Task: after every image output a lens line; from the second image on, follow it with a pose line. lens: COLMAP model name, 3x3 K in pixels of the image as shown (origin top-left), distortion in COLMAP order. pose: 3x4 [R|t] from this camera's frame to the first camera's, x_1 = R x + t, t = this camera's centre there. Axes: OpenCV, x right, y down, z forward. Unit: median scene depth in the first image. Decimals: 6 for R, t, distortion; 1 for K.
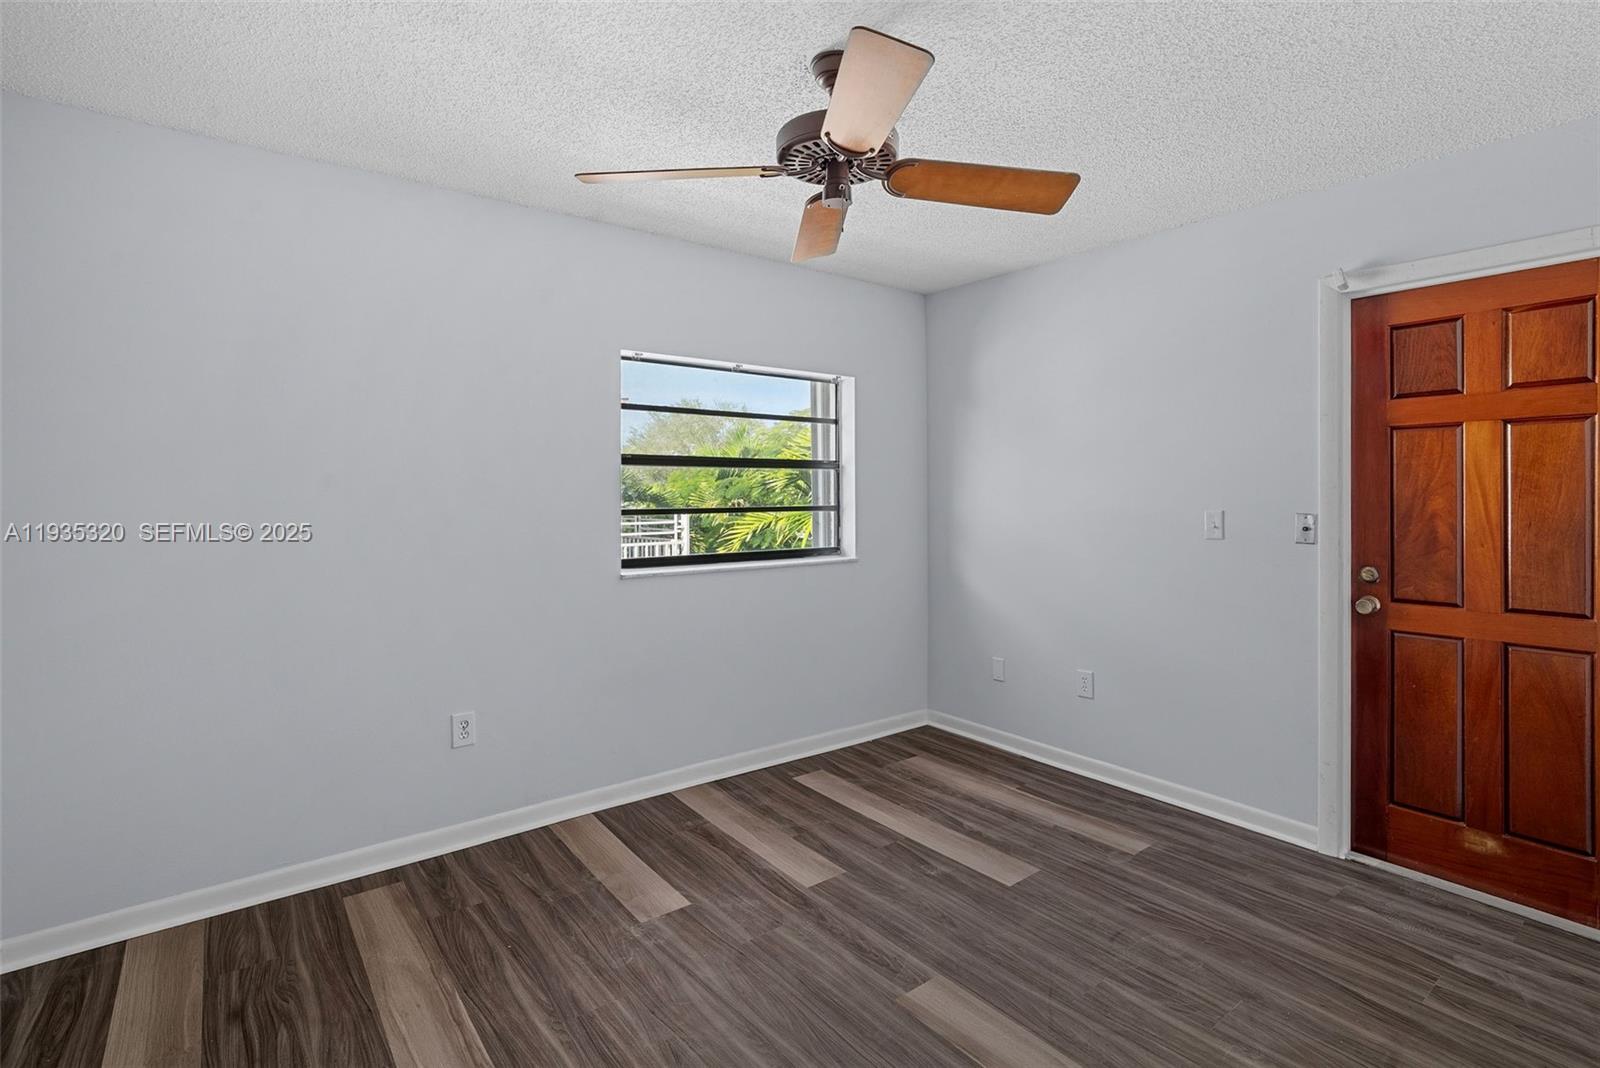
lens RADIAL K [[770.1, 0, 816.8], [0, 770.1, 489.3], [0, 0, 1]] dist [-0.012658, 0.004528]
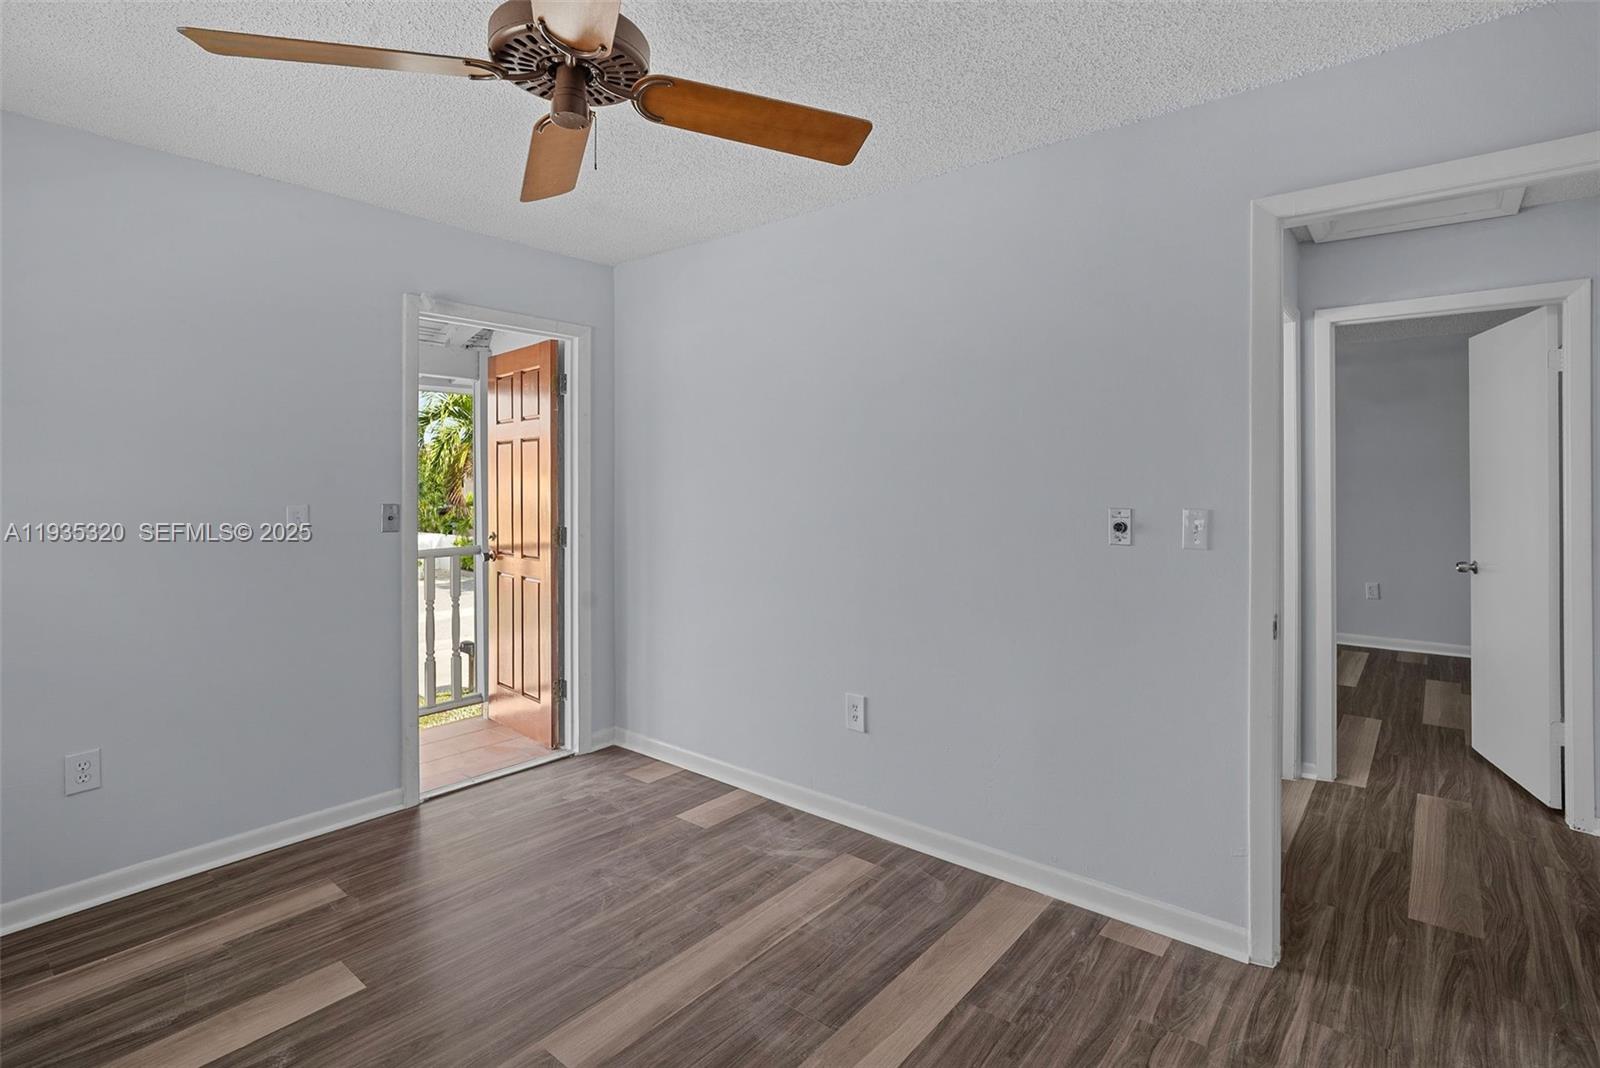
lens RADIAL K [[770.1, 0, 823.9], [0, 770.1, 480.2], [0, 0, 1]] dist [-0.012658, 0.004528]
pose [[-0.216585, -0.003805, 0.976256, -0.553568], [-0.000605, 0.999993, 0.003763, -0.007026], [-0.976264, 0.000224, -0.216586, 0.637493]]
